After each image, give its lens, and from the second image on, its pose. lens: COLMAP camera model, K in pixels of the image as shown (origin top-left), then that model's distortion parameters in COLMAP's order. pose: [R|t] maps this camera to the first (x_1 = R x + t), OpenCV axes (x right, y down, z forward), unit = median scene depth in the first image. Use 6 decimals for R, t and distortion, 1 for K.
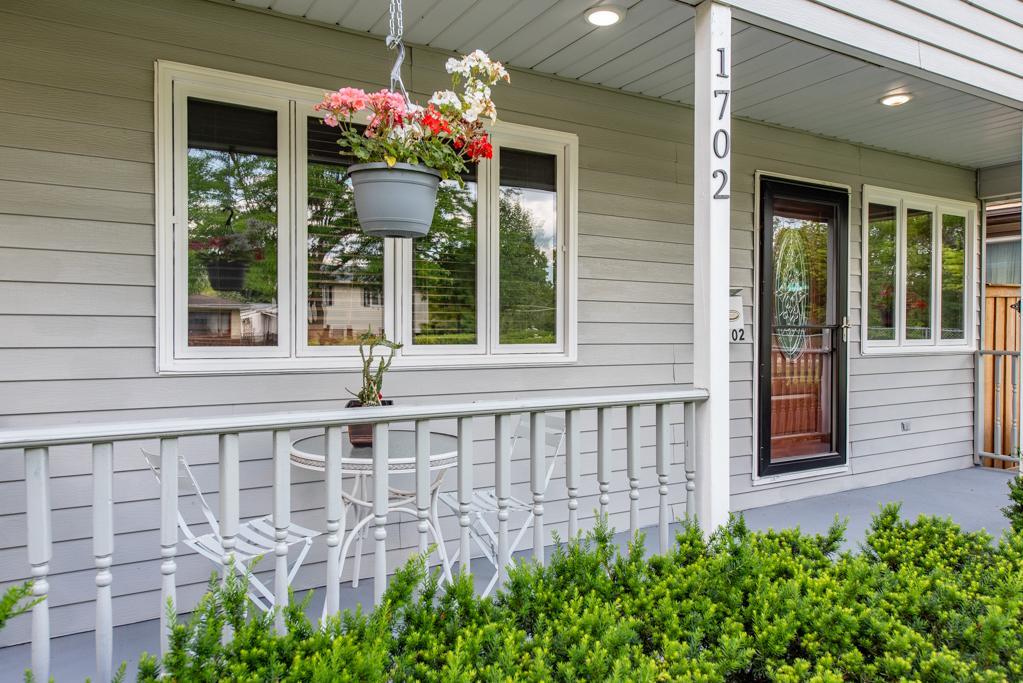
lens RADIAL K [[695.2, 0, 509.5], [0, 695.2, 340.6], [0, 0, 1]] dist [0.000083, 0.000490]
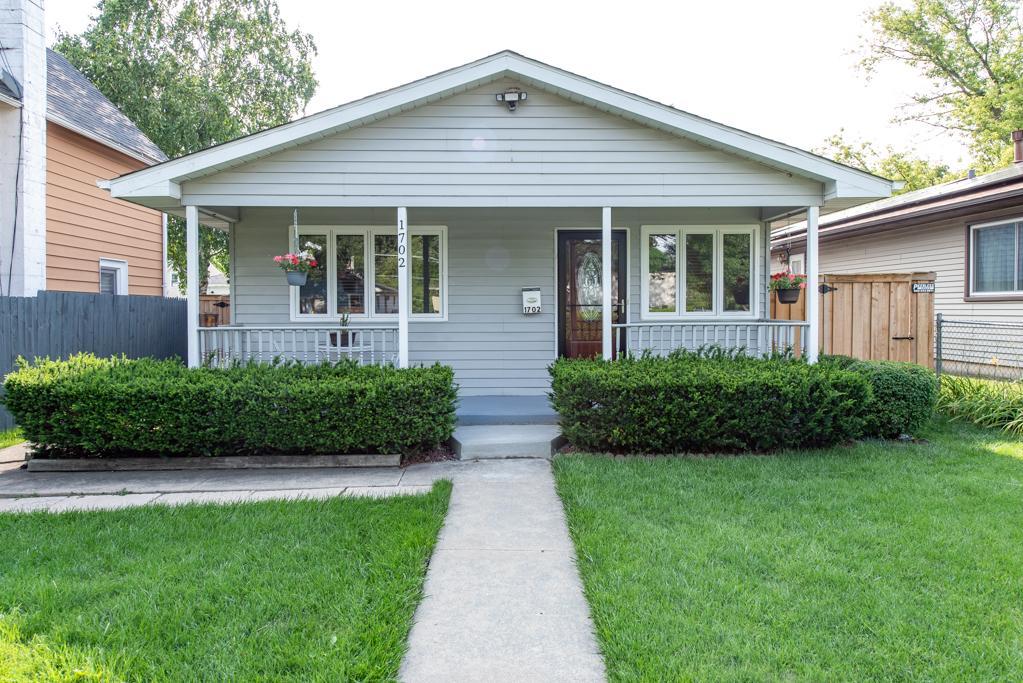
lens RADIAL K [[673.0, 0, 503.8], [0, 673.0, 337.1], [0, 0, 1]] dist [0.011623, 0.000312]
pose [[0.880921, 0.014711, -0.473035, 1.618945], [-0.000803, 0.999562, 0.029589, 0.021685], [0.473263, -0.025685, 0.880547, -1.129438]]
